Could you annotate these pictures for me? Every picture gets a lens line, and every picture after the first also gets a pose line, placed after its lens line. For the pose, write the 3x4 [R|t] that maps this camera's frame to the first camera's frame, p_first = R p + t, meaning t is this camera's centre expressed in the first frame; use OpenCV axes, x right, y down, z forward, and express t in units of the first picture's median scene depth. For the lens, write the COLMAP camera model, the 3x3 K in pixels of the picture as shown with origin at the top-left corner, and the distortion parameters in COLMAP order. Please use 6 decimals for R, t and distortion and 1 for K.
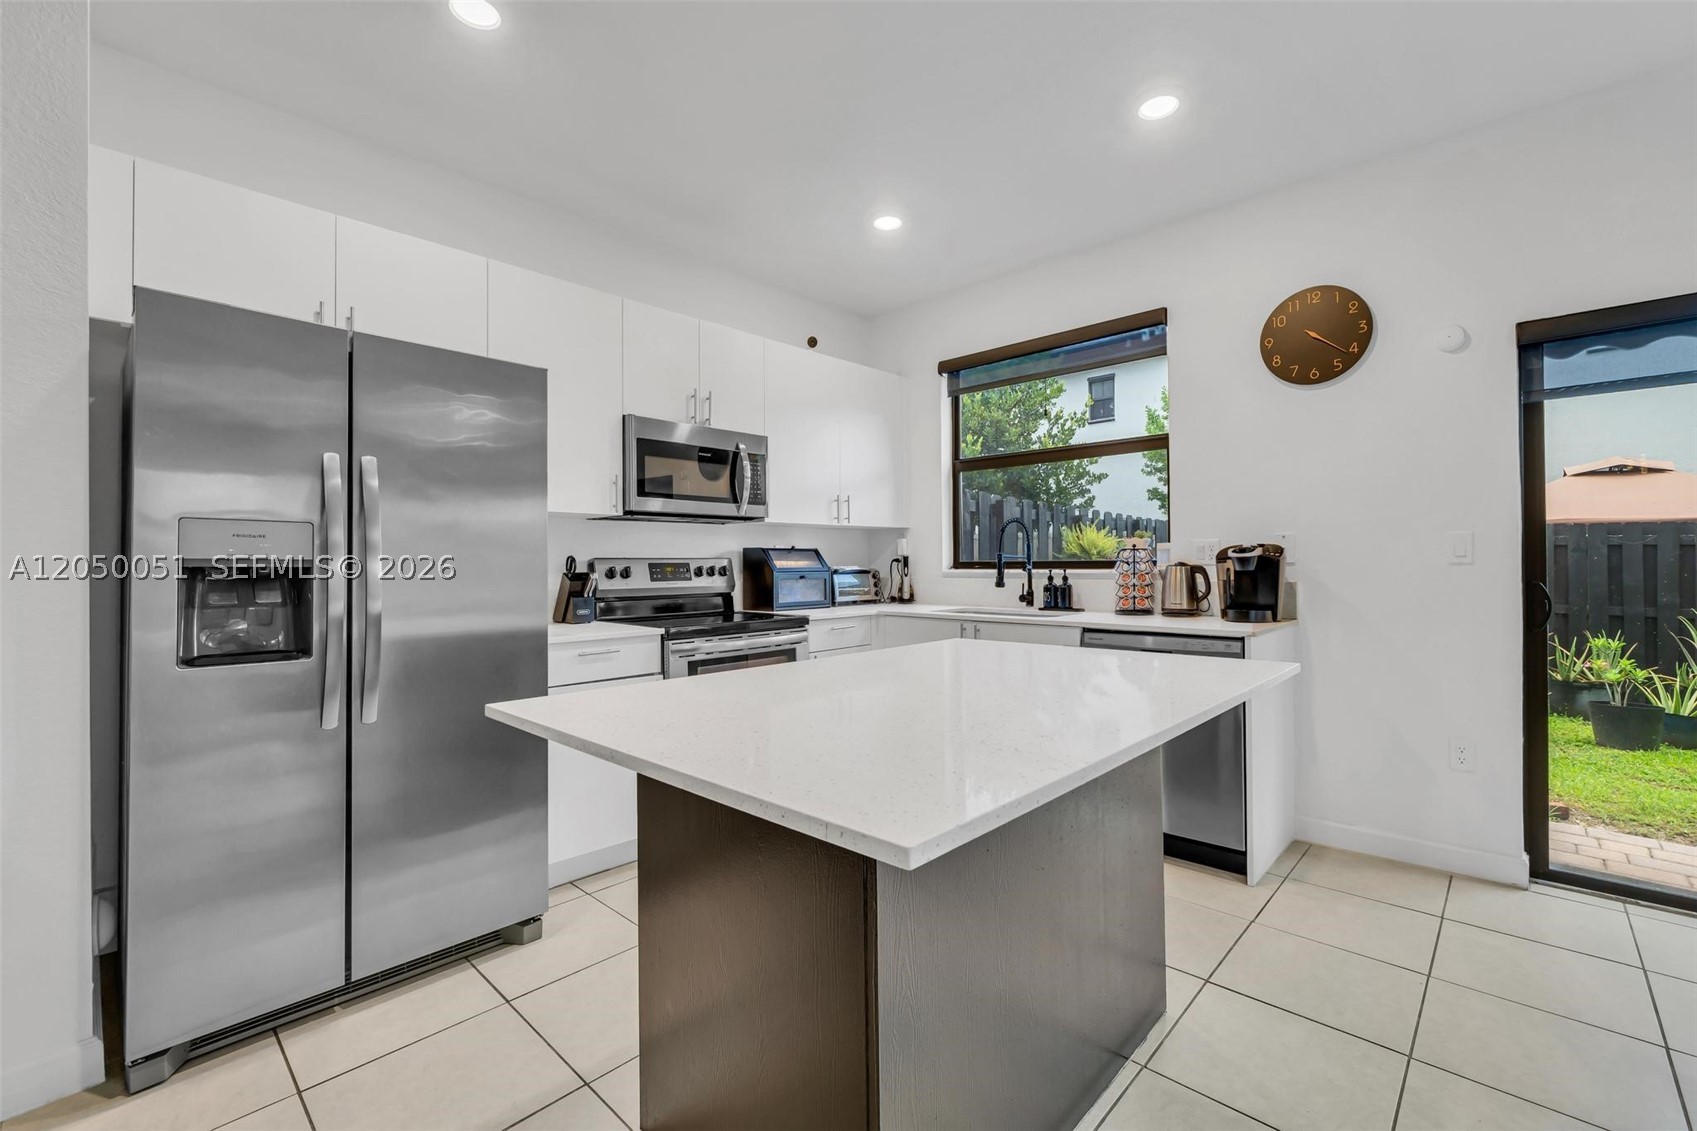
lens RADIAL K [[721.5, 0, 856.2], [0, 721.5, 560.3], [0, 0, 1]] dist [-0.003023, -0.000608]
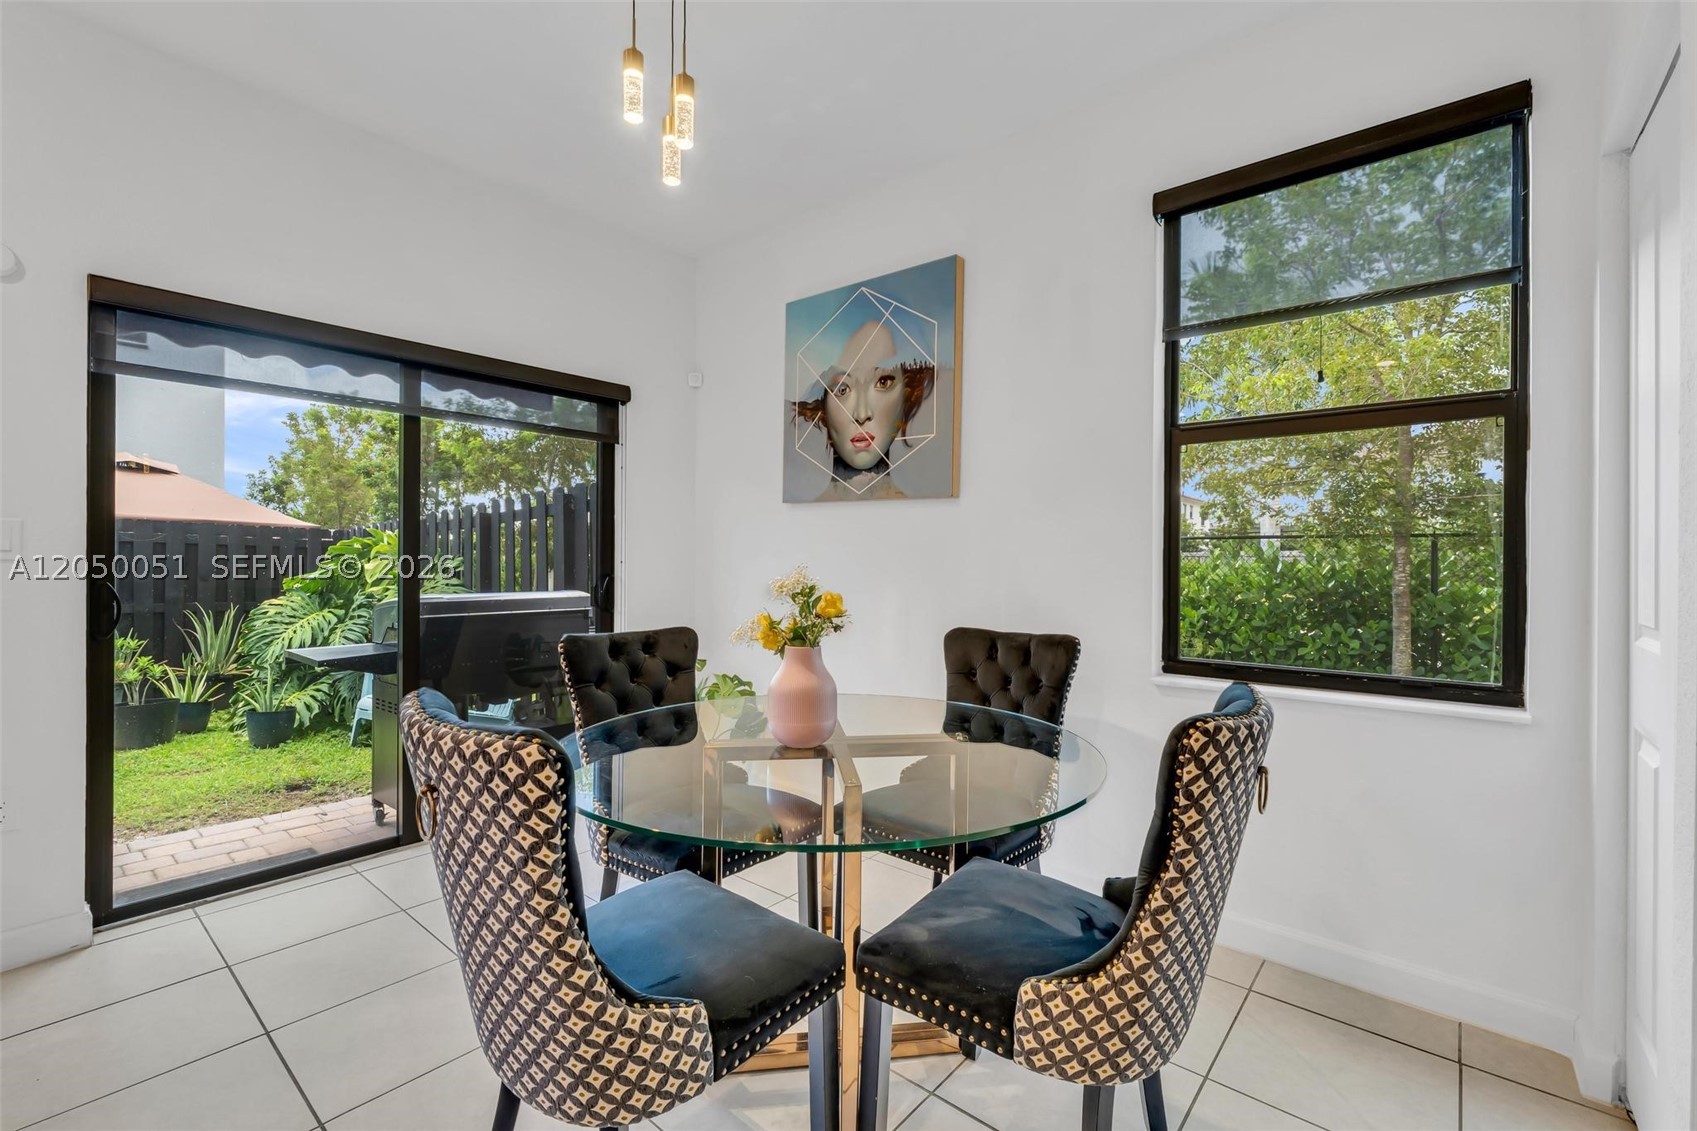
lens RADIAL K [[726.1, 0, 855.7], [0, 726.1, 562.8], [0, 0, 1]] dist [-0.003183, -0.000422]
pose [[-0.054546, 0.002267, 0.998509, 0.021538], [-0.010799, 0.999938, -0.002860, -0.000561], [-0.998453, -0.010939, -0.054518, 0.103503]]
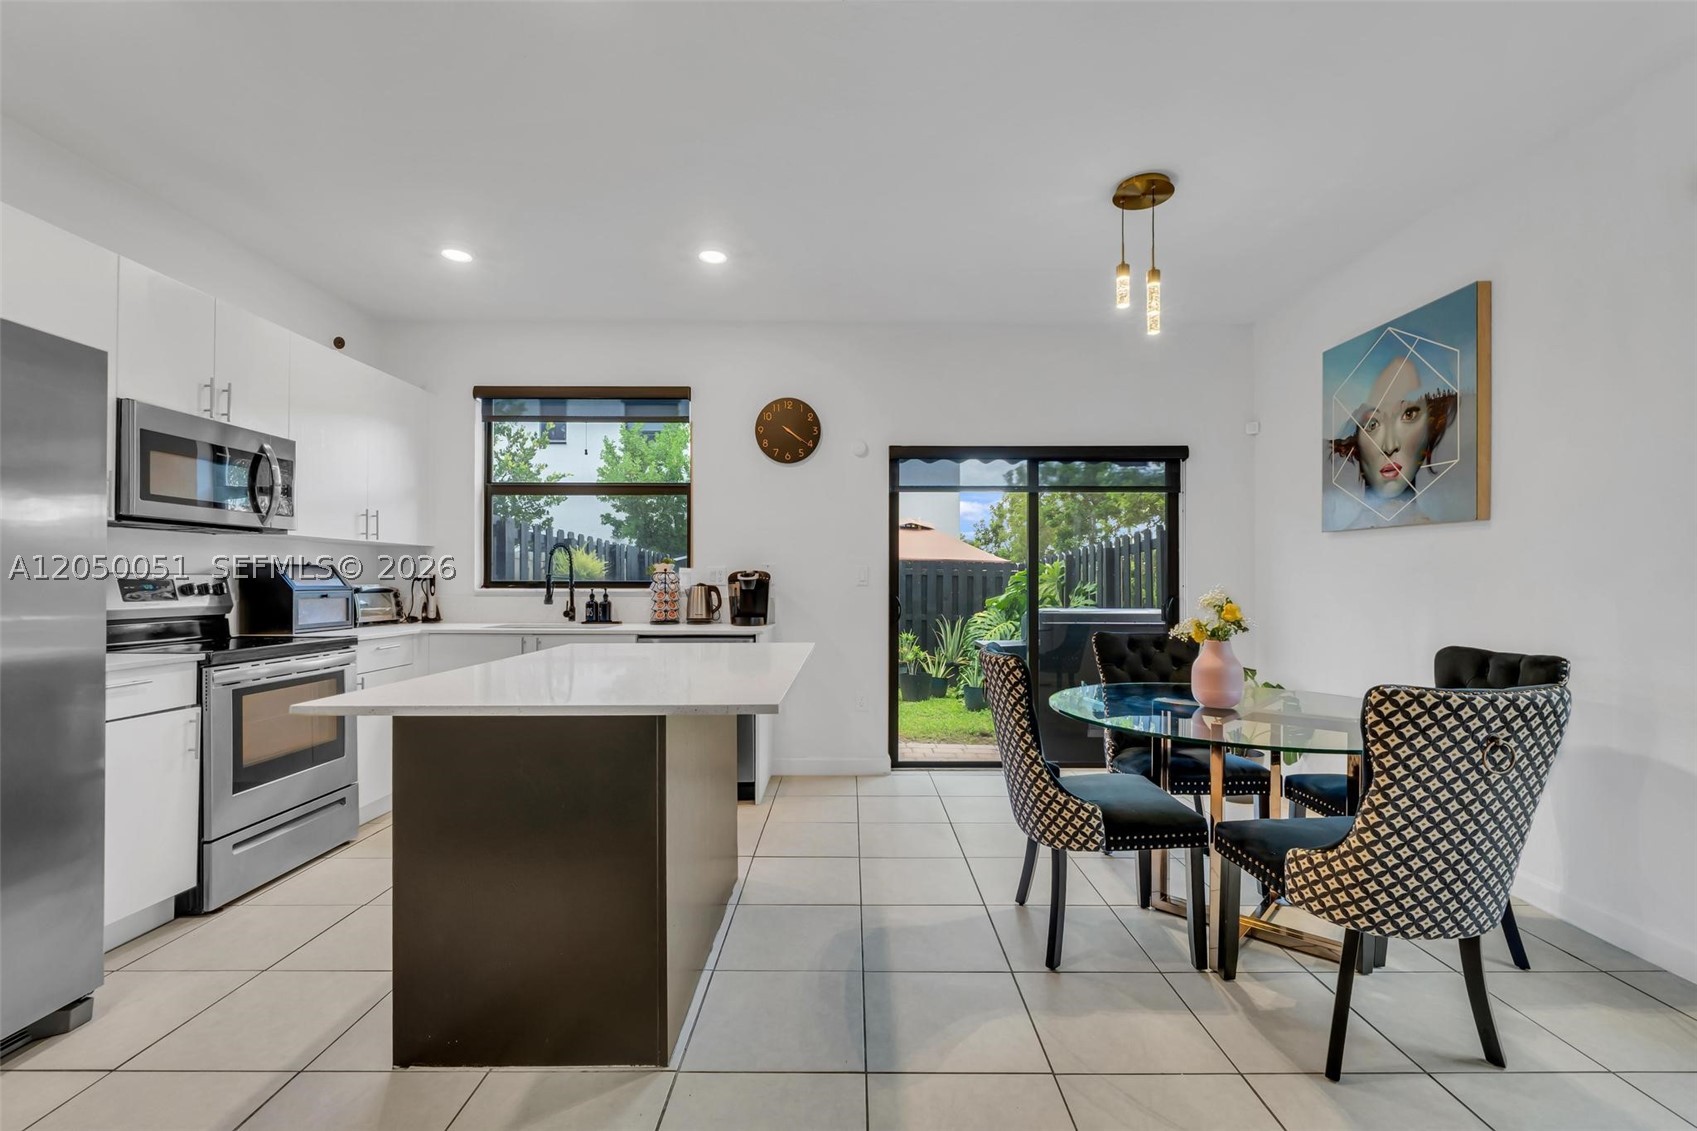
lens RADIAL K [[729.9, 0, 853.3], [0, 729.9, 576.0], [0, 0, 1]] dist [-0.001431, -0.000242]
pose [[0.728796, 0.014994, 0.684566, -0.229159], [-0.010114, 0.999887, -0.011134, 0.001405], [-0.684656, 0.001191, 0.728866, -0.145591]]
